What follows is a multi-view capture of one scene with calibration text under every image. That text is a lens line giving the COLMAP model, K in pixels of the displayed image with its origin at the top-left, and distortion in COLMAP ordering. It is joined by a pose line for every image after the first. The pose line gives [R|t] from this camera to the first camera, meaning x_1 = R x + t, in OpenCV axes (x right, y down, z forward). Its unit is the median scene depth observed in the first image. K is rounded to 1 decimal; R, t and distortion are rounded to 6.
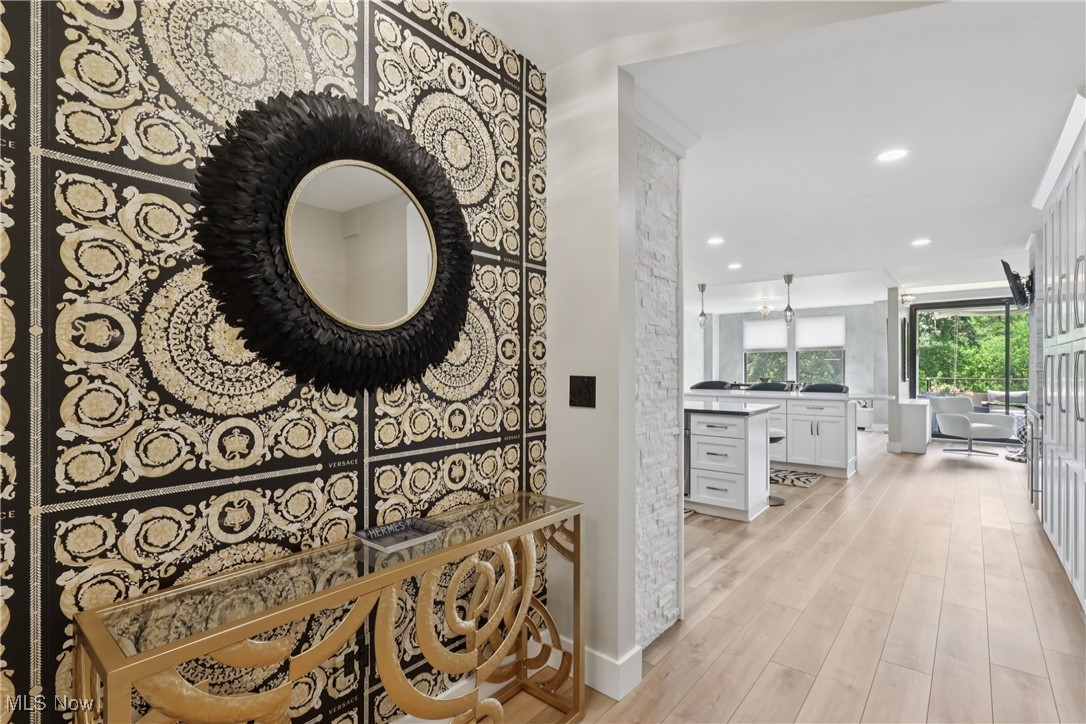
lens RADIAL K [[514.2, 0, 552.6], [0, 514.2, 366.4], [0, 0, 1]] dist [-0.001097, 0.000224]
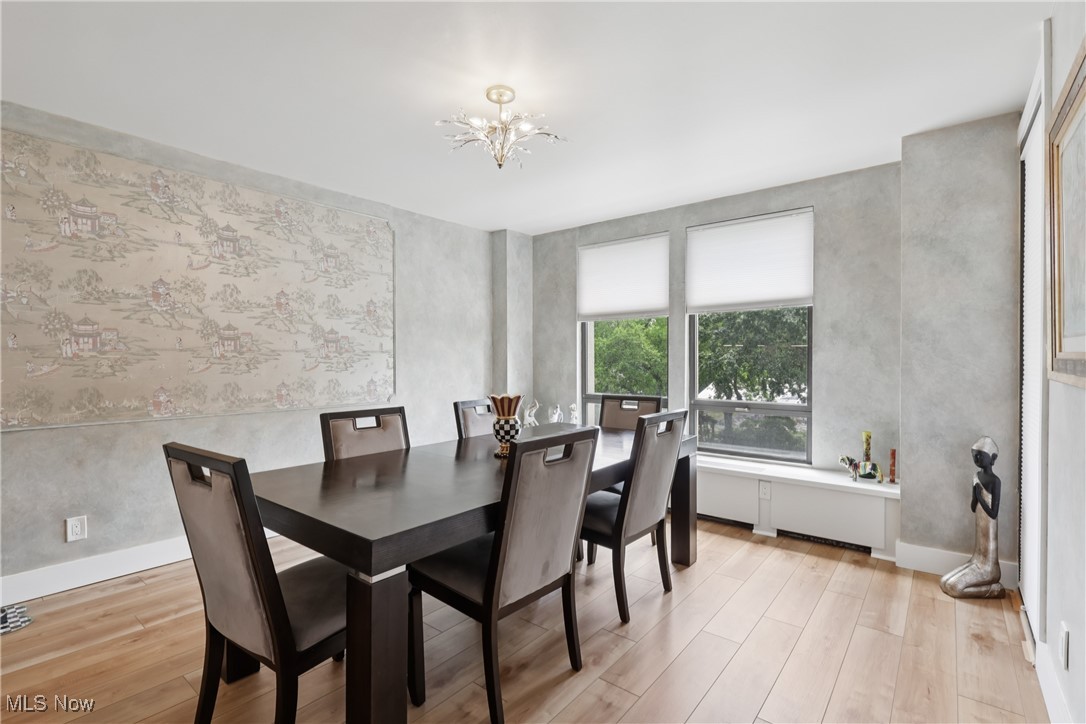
lens RADIAL K [[514.2, 0, 546.2], [0, 514.2, 359.9], [0, 0, 1]] dist [-0.001097, 0.000224]
pose [[0.999956, -0.000226, 0.009327, 0.467803], [0.000151, 0.999967, 0.008075, 0.001506], [-0.009329, -0.008073, 0.999924, 0.782460]]
